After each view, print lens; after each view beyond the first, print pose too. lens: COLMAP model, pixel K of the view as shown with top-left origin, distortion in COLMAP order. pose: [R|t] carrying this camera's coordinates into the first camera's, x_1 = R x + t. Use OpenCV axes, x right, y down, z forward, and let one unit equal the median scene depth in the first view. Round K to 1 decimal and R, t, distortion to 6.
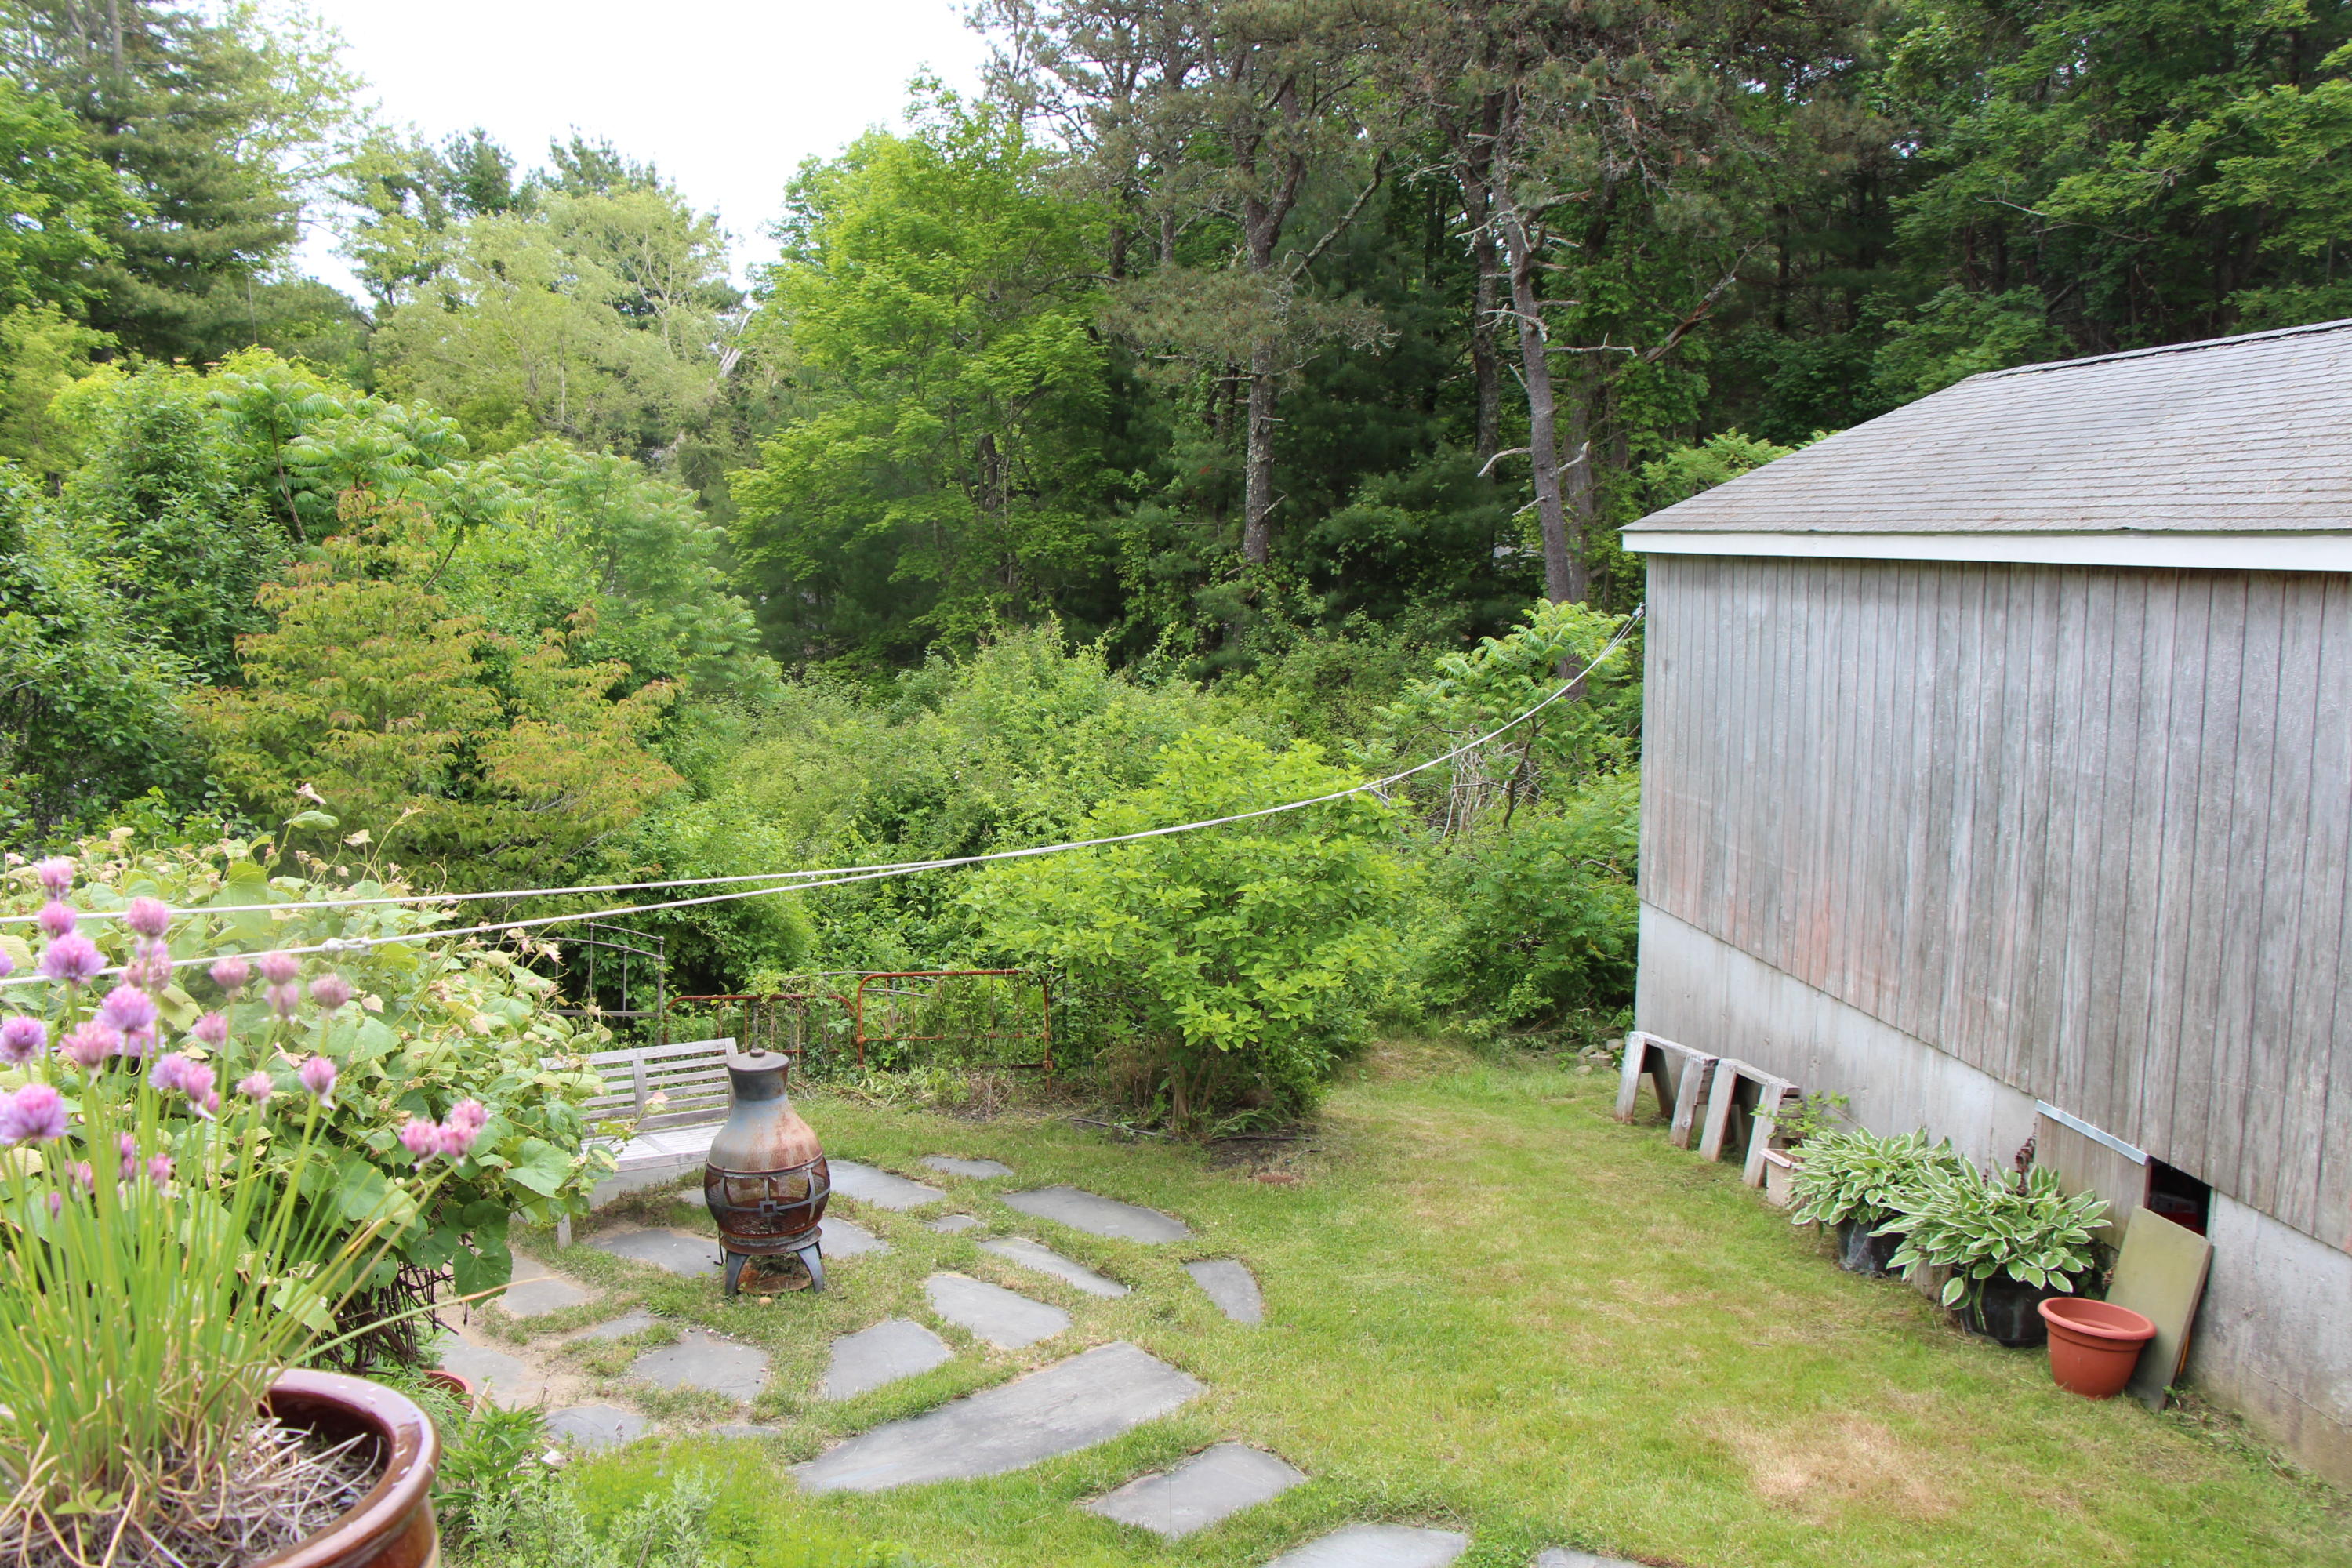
lens RADIAL K [[1966.7, 0, 1176.0], [0, 1966.7, 784.0], [0, 0, 1]] dist [-0.219497, 0.225187]
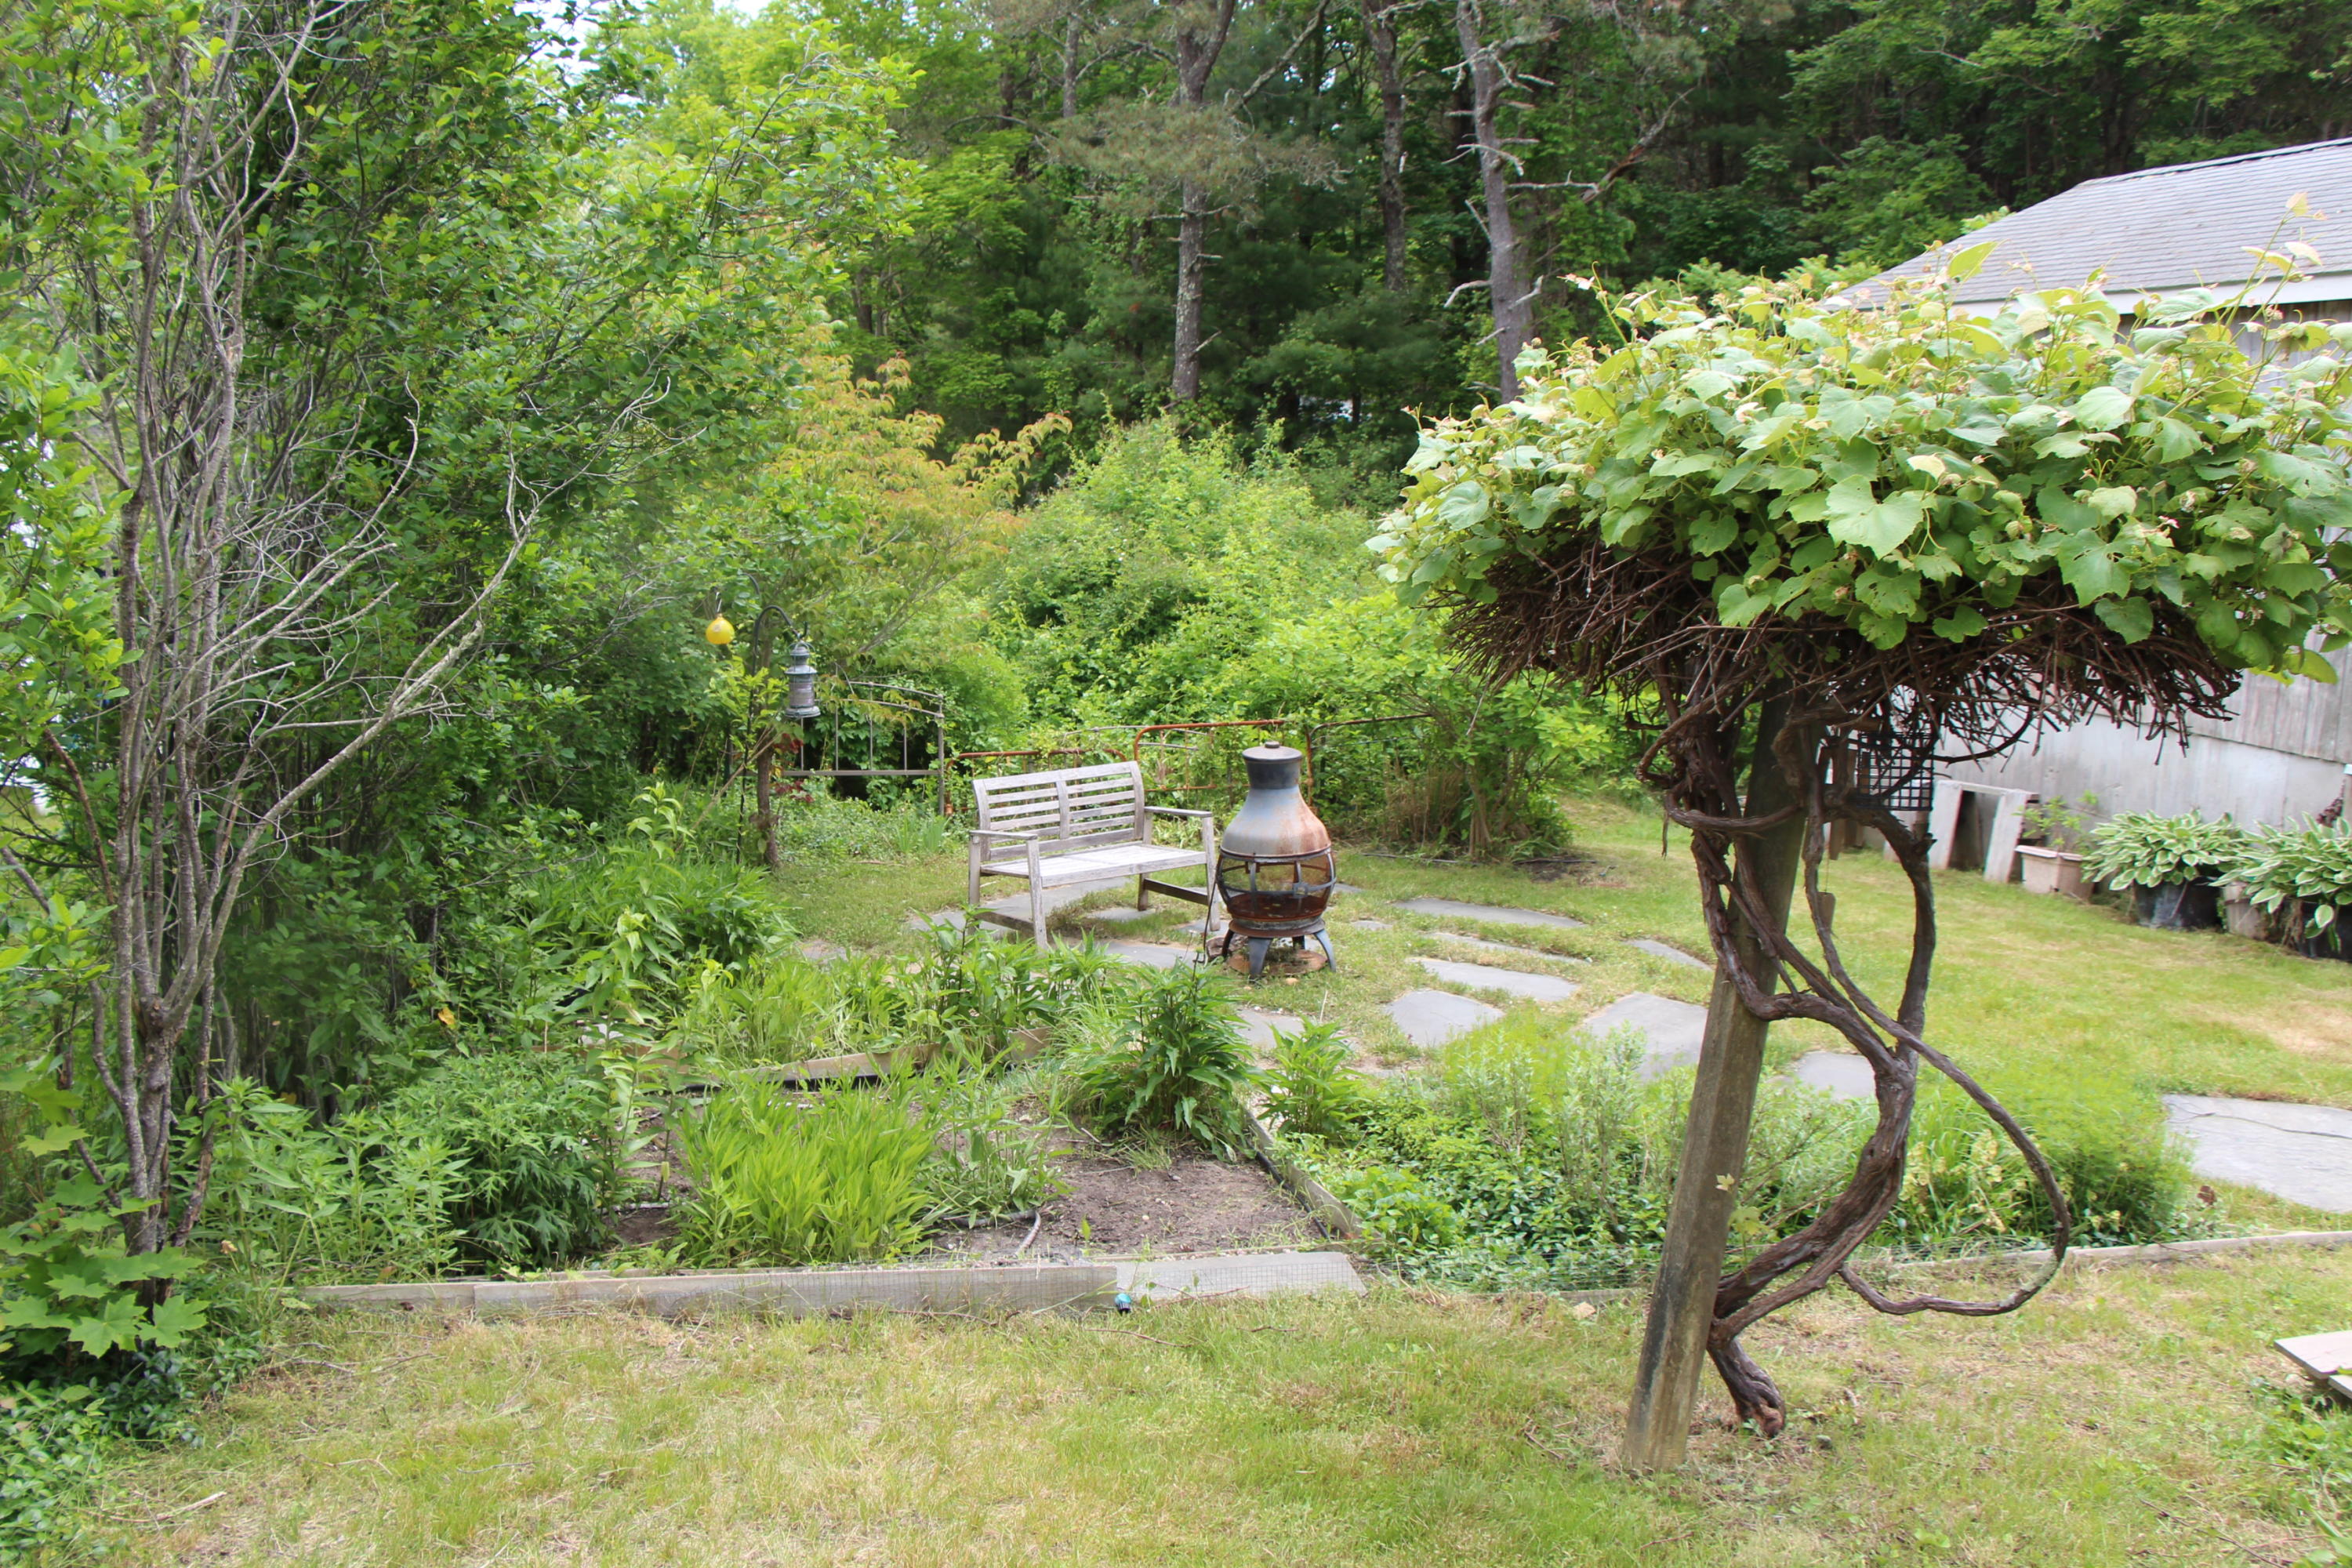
lens RADIAL K [[1966.7, 0, 1176.0], [0, 1966.7, 784.0], [0, 0, 1]] dist [-0.219497, 0.225187]
pose [[0.990084, -0.024665, 0.138292, -0.133685], [0.016365, 0.998013, 0.060839, 0.030272], [-0.139518, -0.057972, 0.988521, -0.014341]]
